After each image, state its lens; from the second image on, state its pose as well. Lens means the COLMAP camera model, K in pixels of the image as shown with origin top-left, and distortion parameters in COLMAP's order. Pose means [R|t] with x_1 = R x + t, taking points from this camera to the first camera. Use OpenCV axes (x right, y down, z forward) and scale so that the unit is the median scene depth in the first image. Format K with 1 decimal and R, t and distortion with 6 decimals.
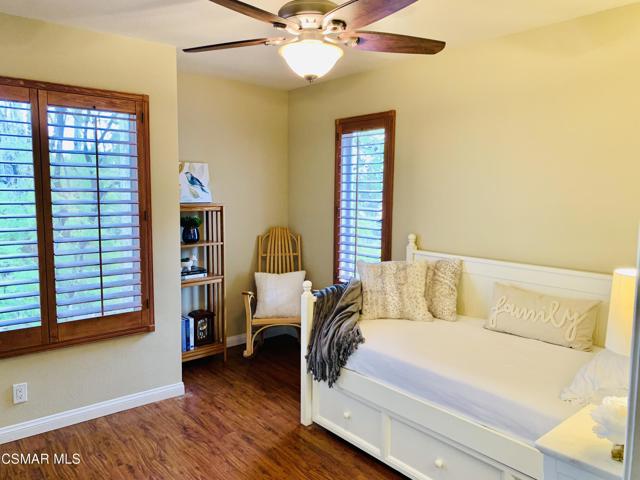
lens RADIAL K [[483.6, 0, 320.0], [0, 483.6, 240.0], [0, 0, 1]] dist [0.001672, 0.000950]
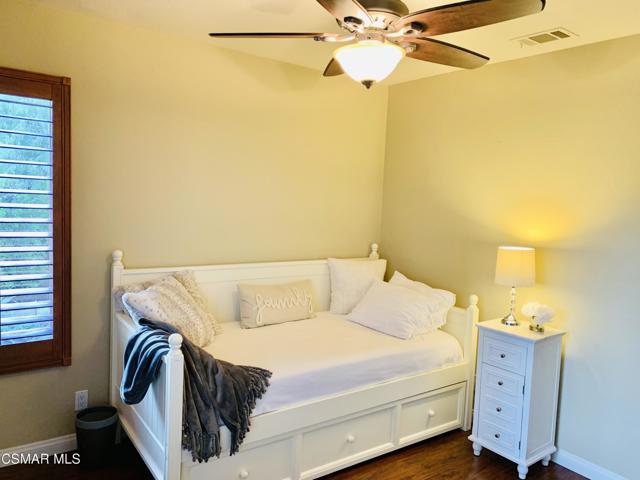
lens RADIAL K [[483.6, 0, 320.0], [0, 483.6, 240.0], [0, 0, 1]] dist [0.001672, 0.000950]
pose [[0.062270, -0.092119, 0.993799, -0.760056], [0.063212, 0.994096, 0.088186, -0.103993], [-0.996056, 0.057329, 0.067726, 0.846644]]
